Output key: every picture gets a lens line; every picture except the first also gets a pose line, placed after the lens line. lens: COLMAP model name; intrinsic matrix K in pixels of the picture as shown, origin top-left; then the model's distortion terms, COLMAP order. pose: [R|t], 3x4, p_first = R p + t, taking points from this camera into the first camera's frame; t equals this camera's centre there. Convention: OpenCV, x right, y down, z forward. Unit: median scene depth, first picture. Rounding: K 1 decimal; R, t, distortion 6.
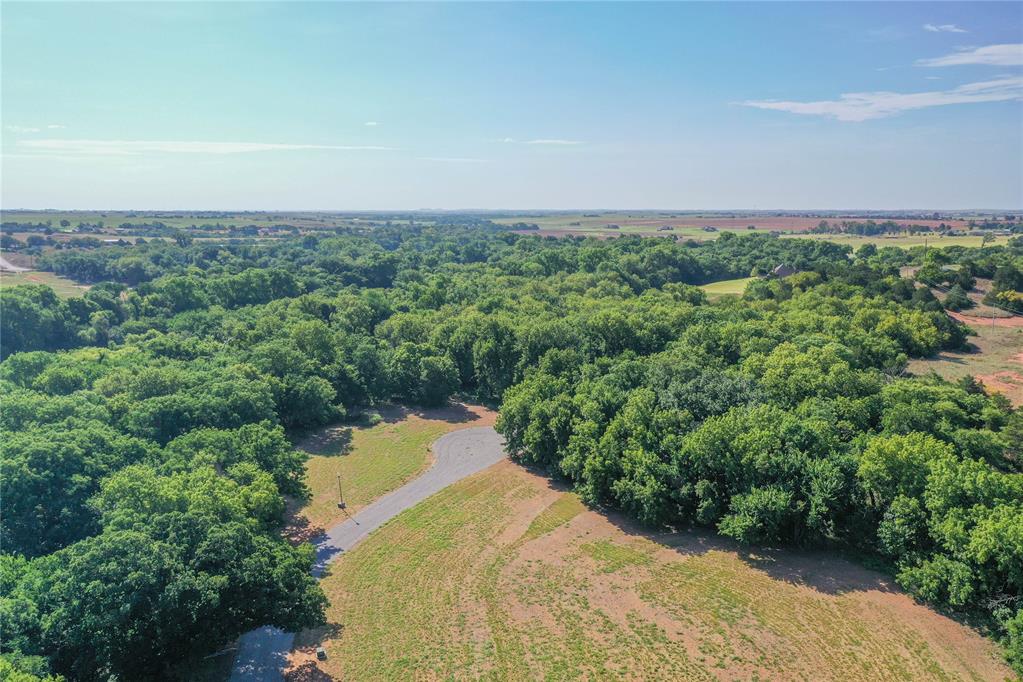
lens RADIAL K [[804.8, 0, 511.5], [0, 804.8, 341.0], [0, 0, 1]] dist [-0.011483, 0.010090]
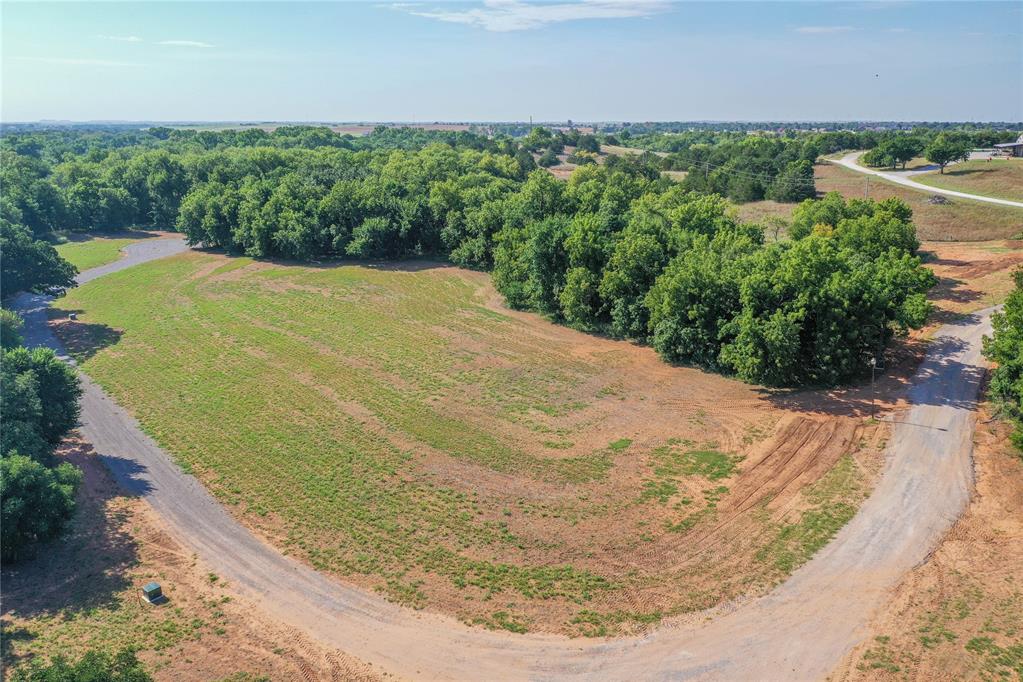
lens RADIAL K [[804.8, 0, 511.5], [0, 804.8, 341.0], [0, 0, 1]] dist [-0.011483, 0.010090]
pose [[0.919734, -0.099587, 0.379700, -0.042834], [0.059766, 0.991533, 0.115288, 0.218403], [-0.387966, -0.083341, 0.917898, -0.464734]]
